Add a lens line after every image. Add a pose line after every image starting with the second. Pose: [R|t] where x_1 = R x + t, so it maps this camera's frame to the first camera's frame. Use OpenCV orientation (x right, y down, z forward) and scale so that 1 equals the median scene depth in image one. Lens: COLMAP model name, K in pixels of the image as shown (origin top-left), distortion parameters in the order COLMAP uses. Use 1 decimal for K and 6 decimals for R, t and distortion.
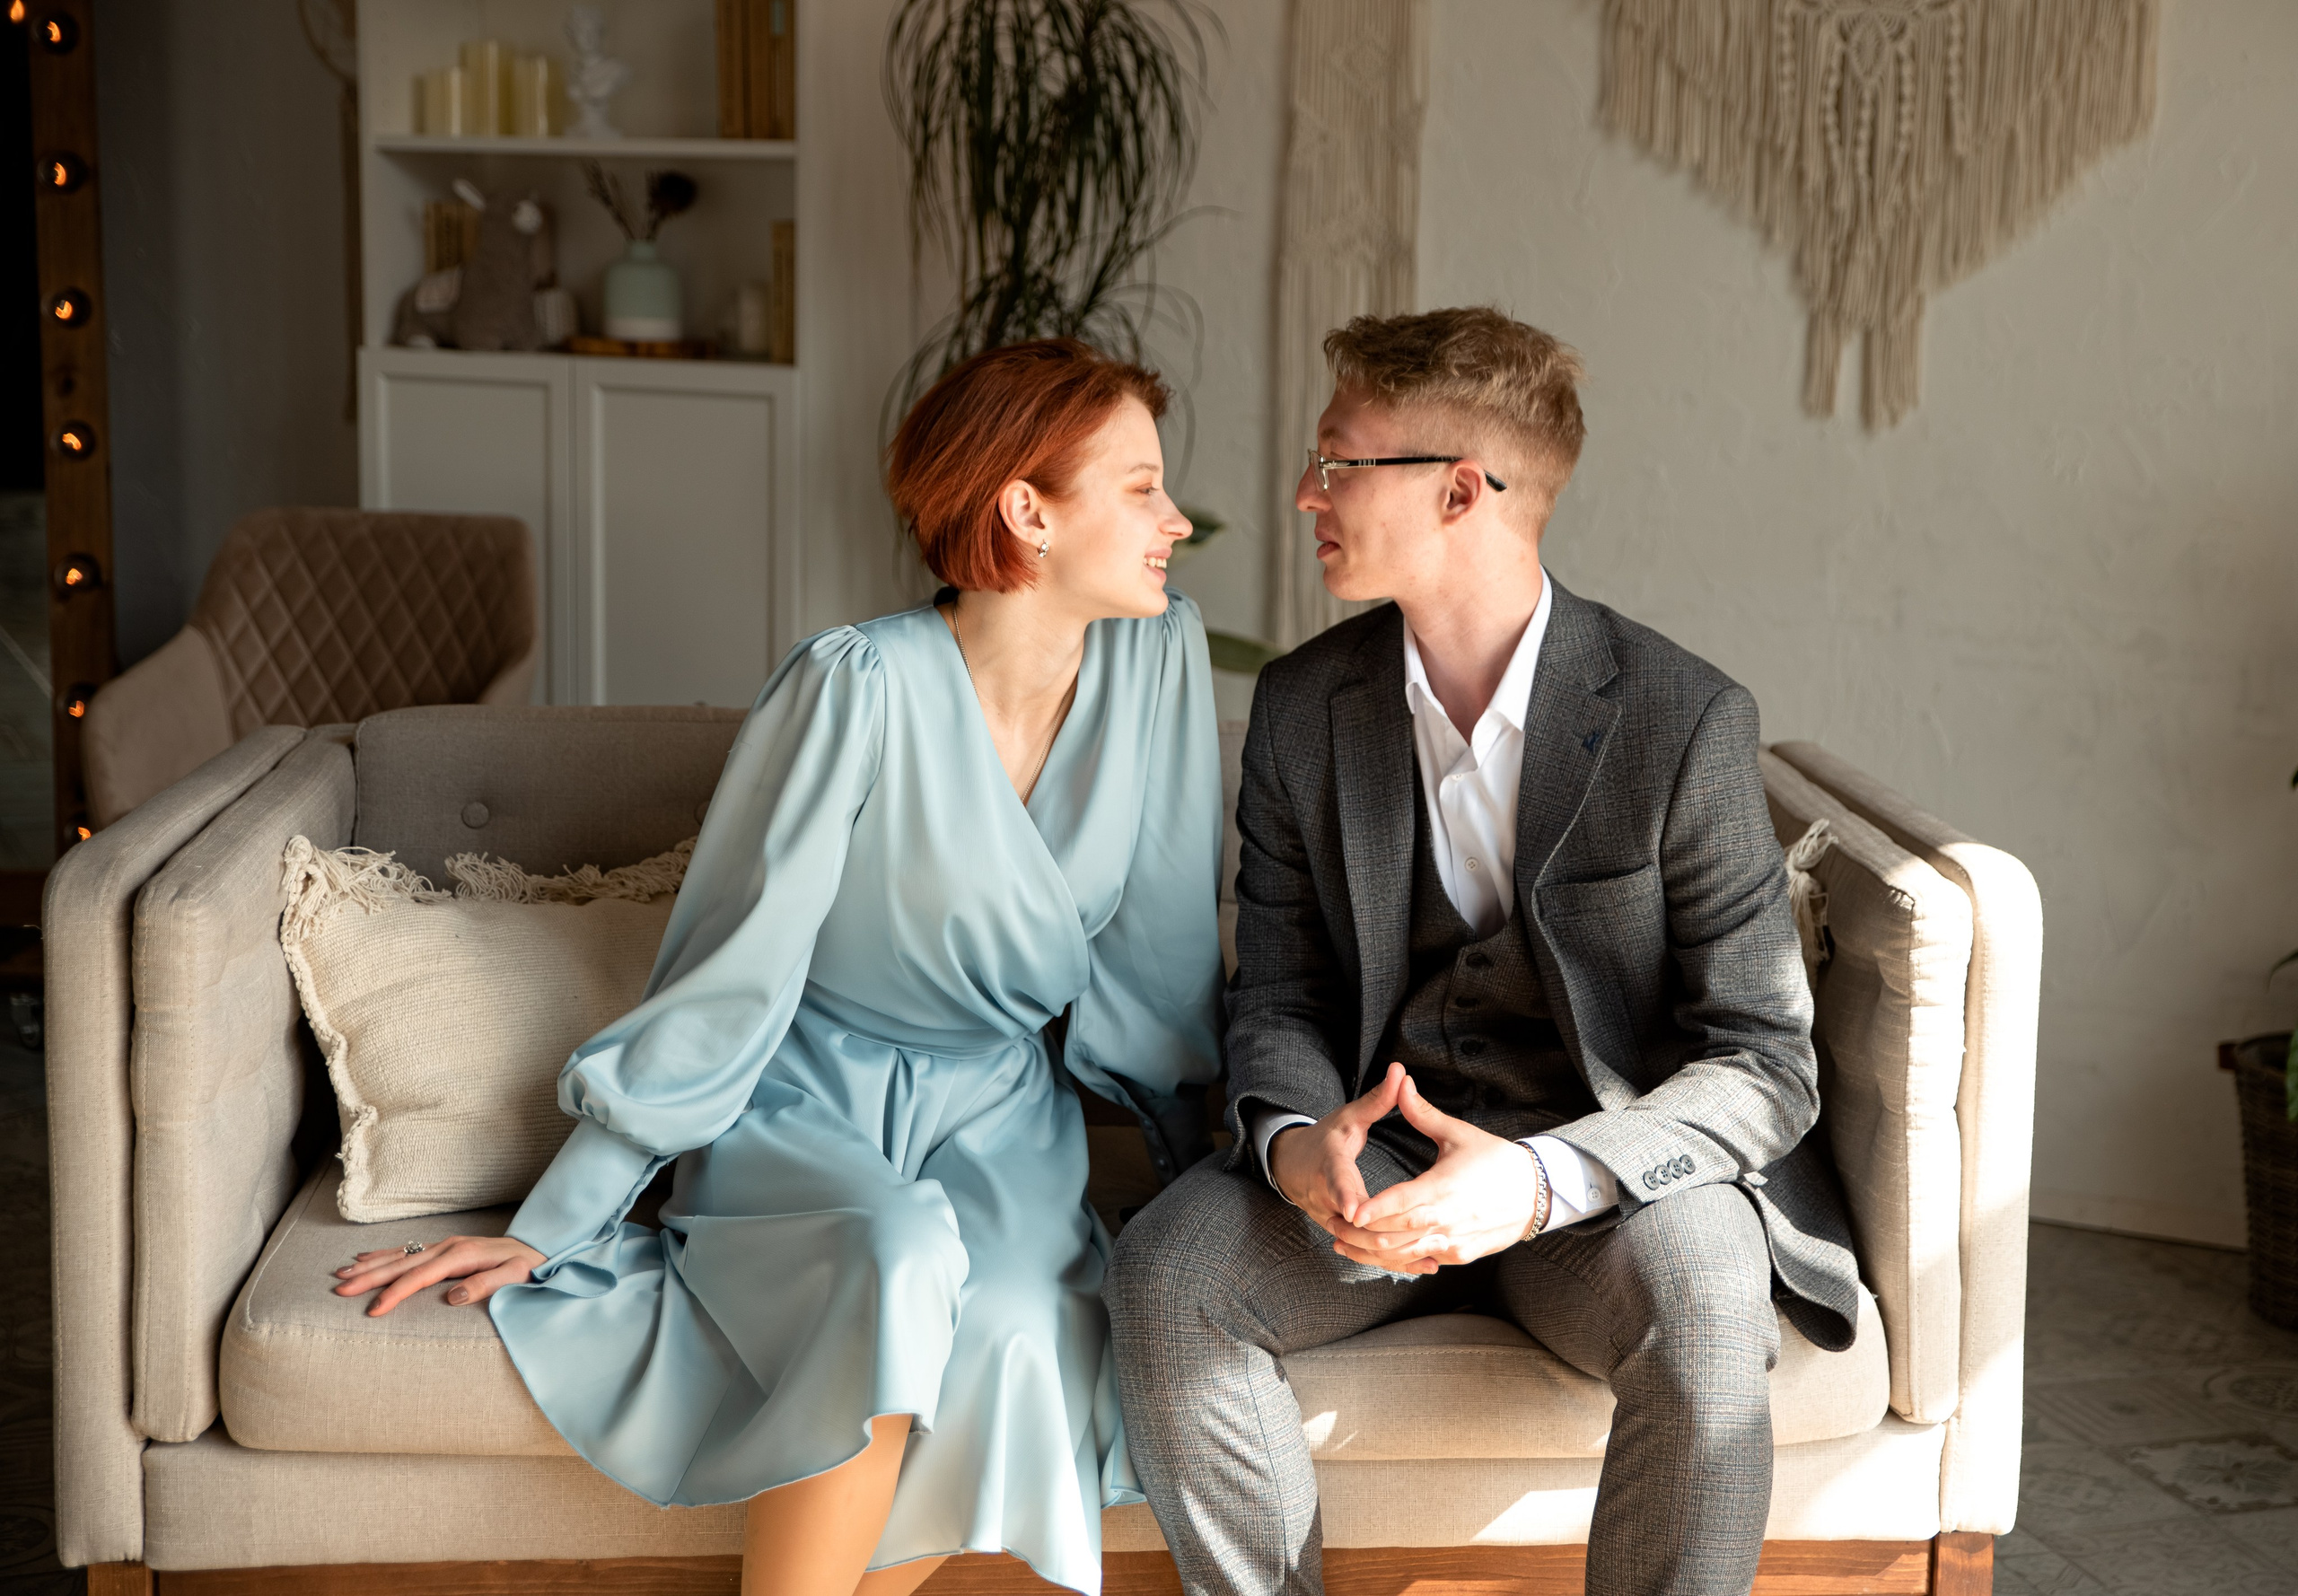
lens RADIAL K [[3427.5, 0, 1247.4], [0, 3427.5, 769.8], [0, 0, 1]] dist [0.055826, 0.125823]
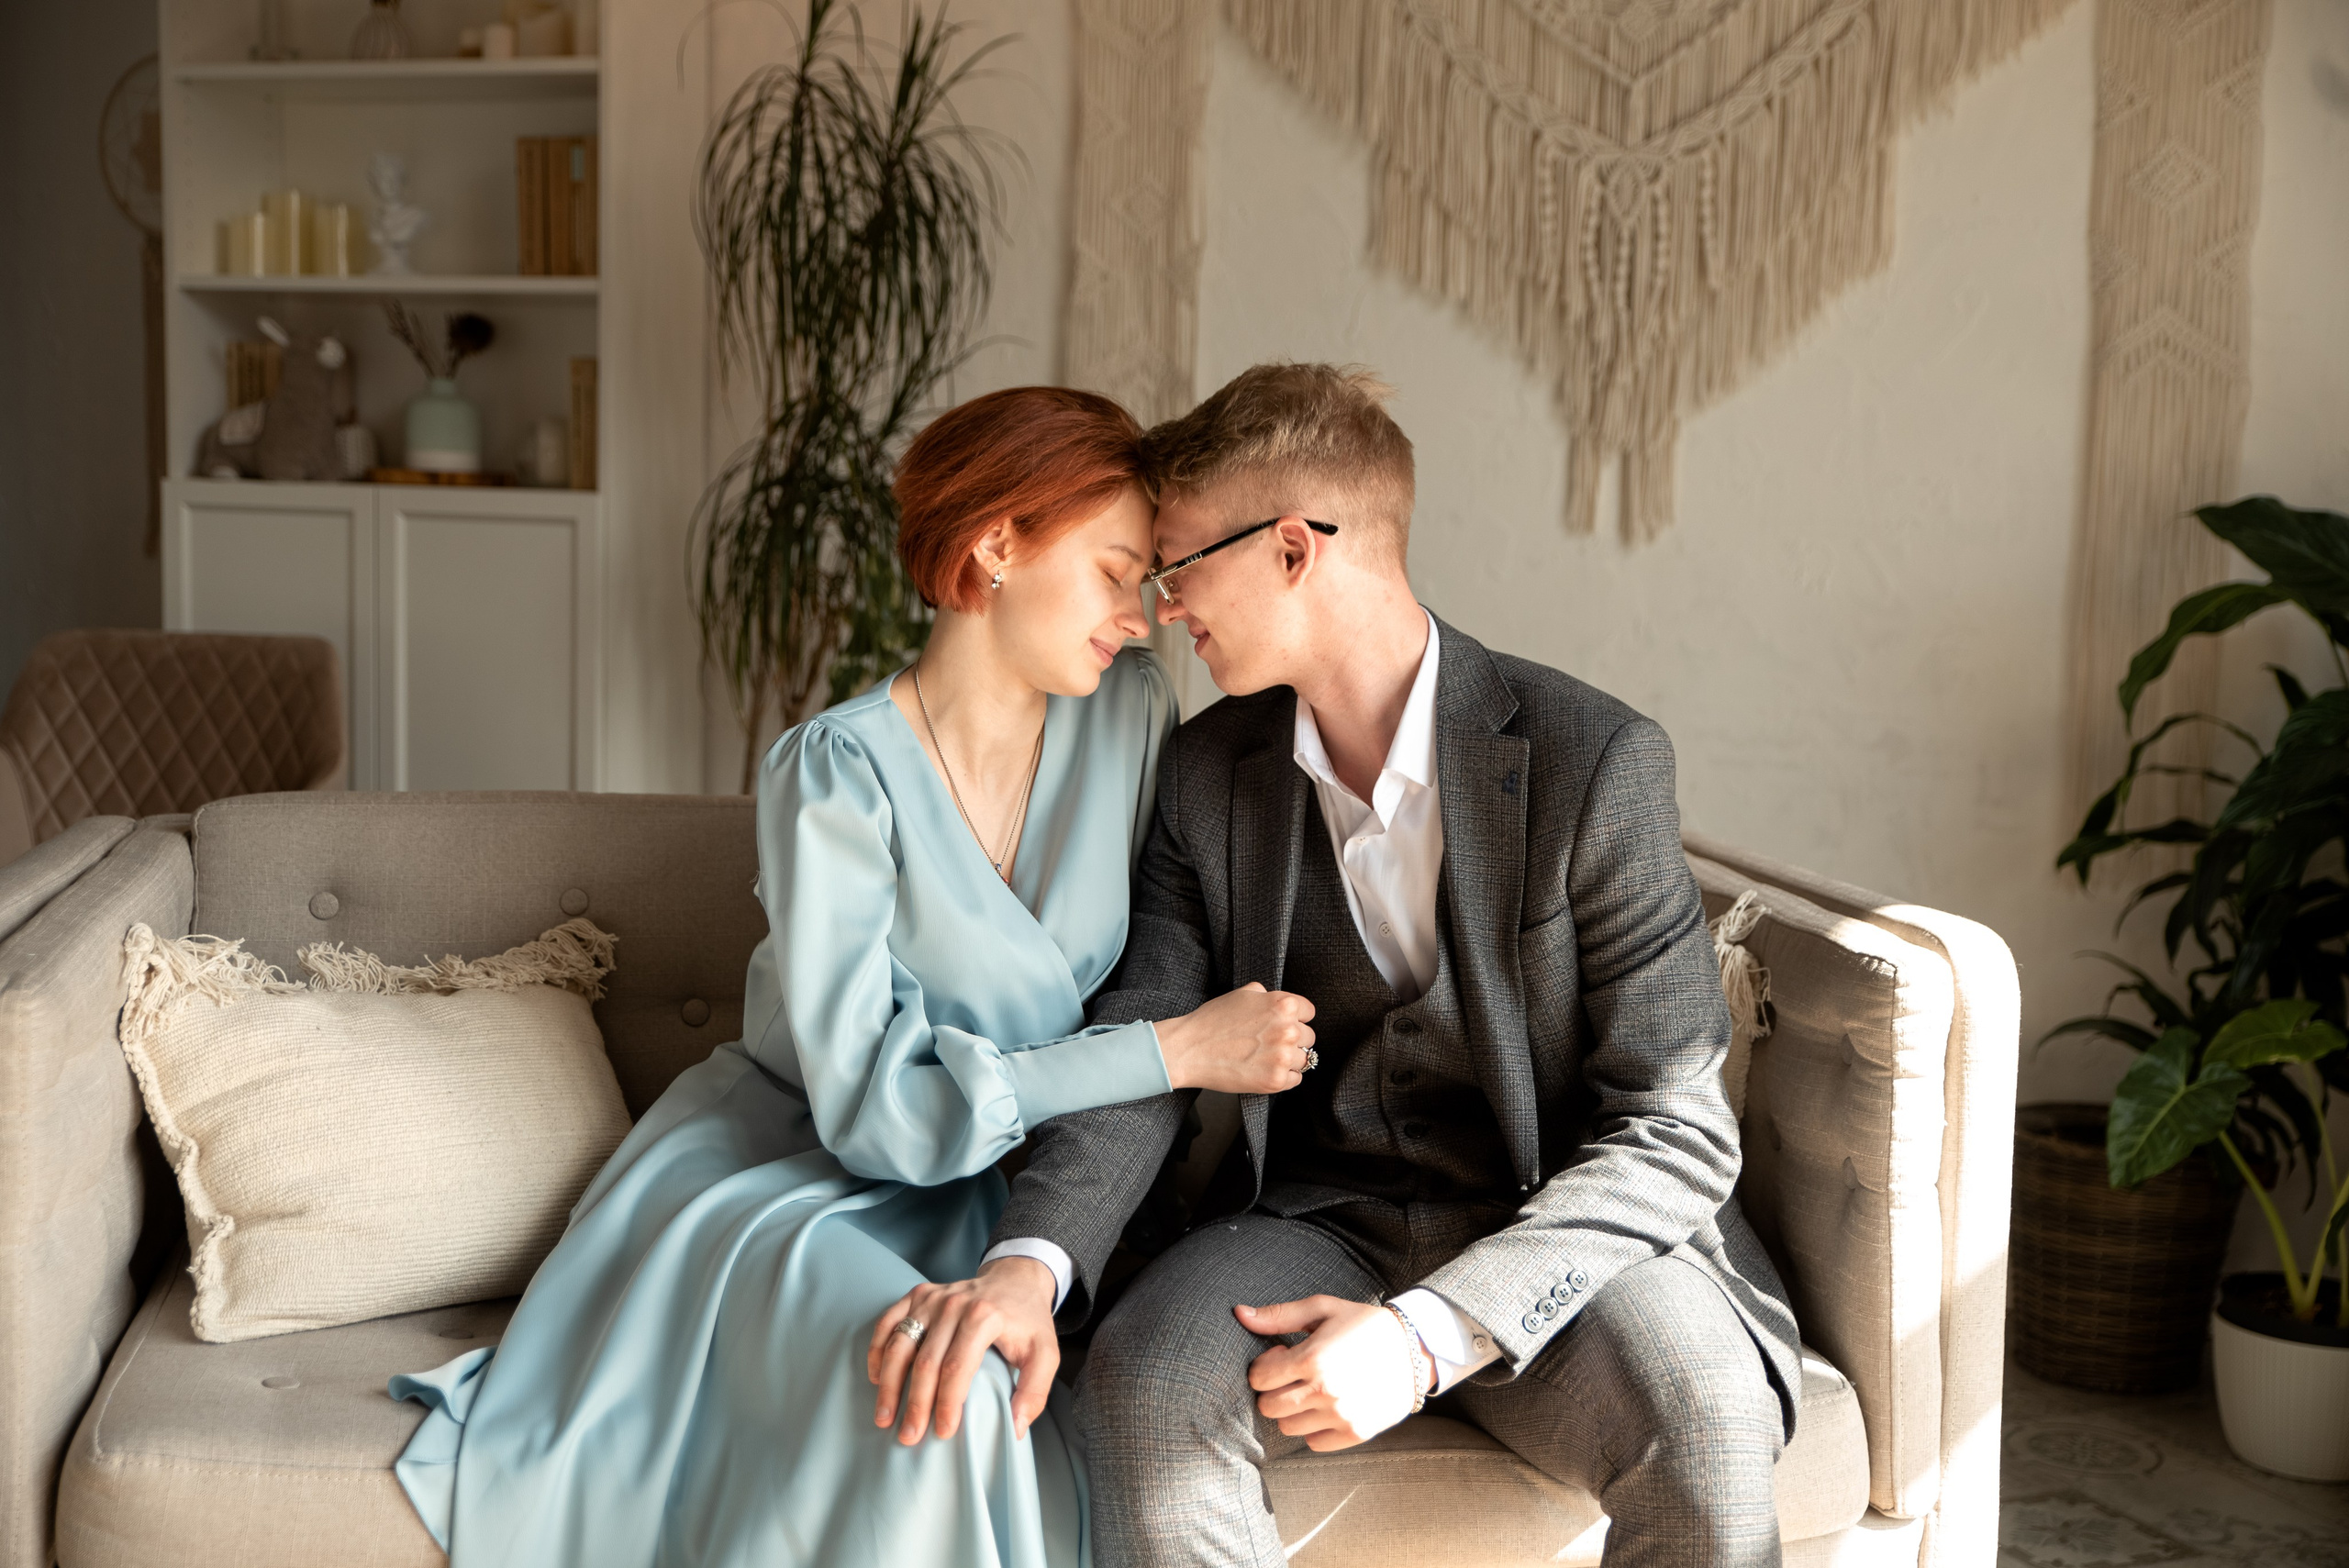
lens RADIAL K [[2834.4, 0, 1173.8], [0, 2834.4, 793.0], [0, 0, 1]] dist [0.008156, 0.146127]
pose [[0.994614, -0.007490, 0.103378, -0.051973], [0.011672, 0.999135, -0.039912, 0.011571], [-0.102989, 0.040904, 0.993841, 0.142128]]
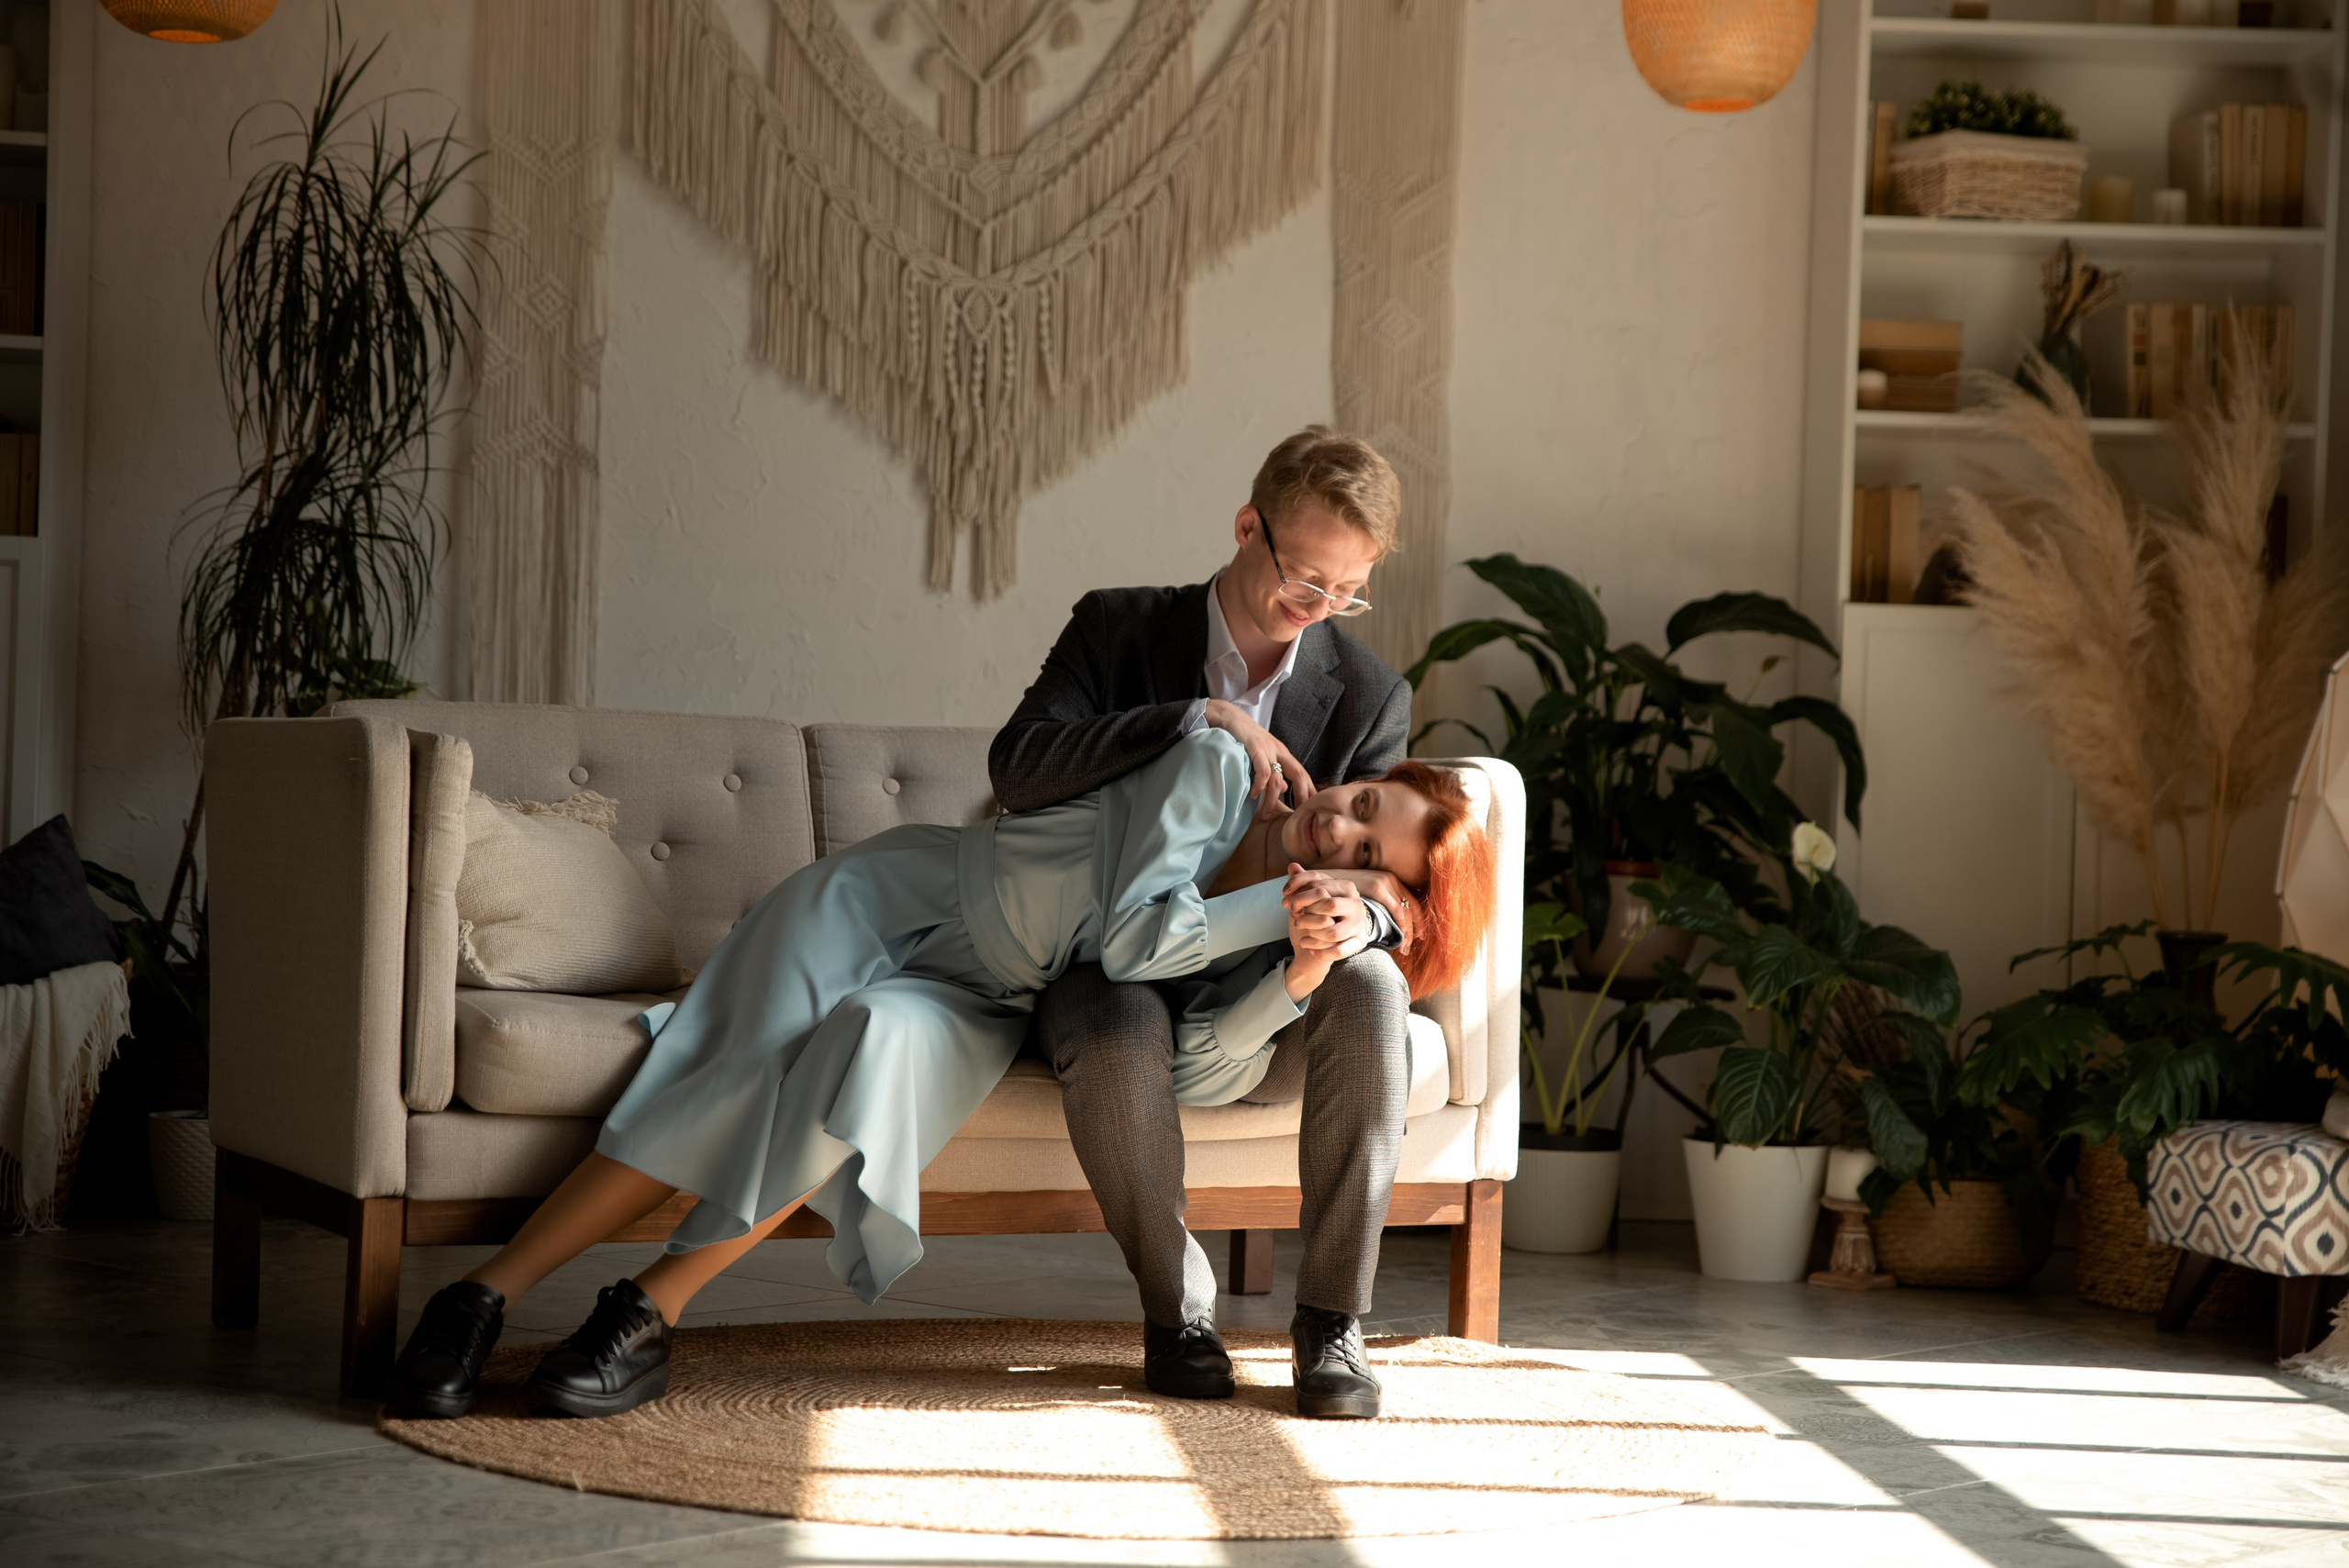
lens RADIAL K [[4242.0, 0, 1175.6], [0, 4242.0, 777.7], [0, 0, 1]] dist [0.153591, 0.241556]
pose [[0.855042, 0.006753, 0.518515, -0.590807], [0.064572, 0.990746, -0.119383, 0.164217], [-0.514523, 0.135559, 0.846694, -0.386667]]
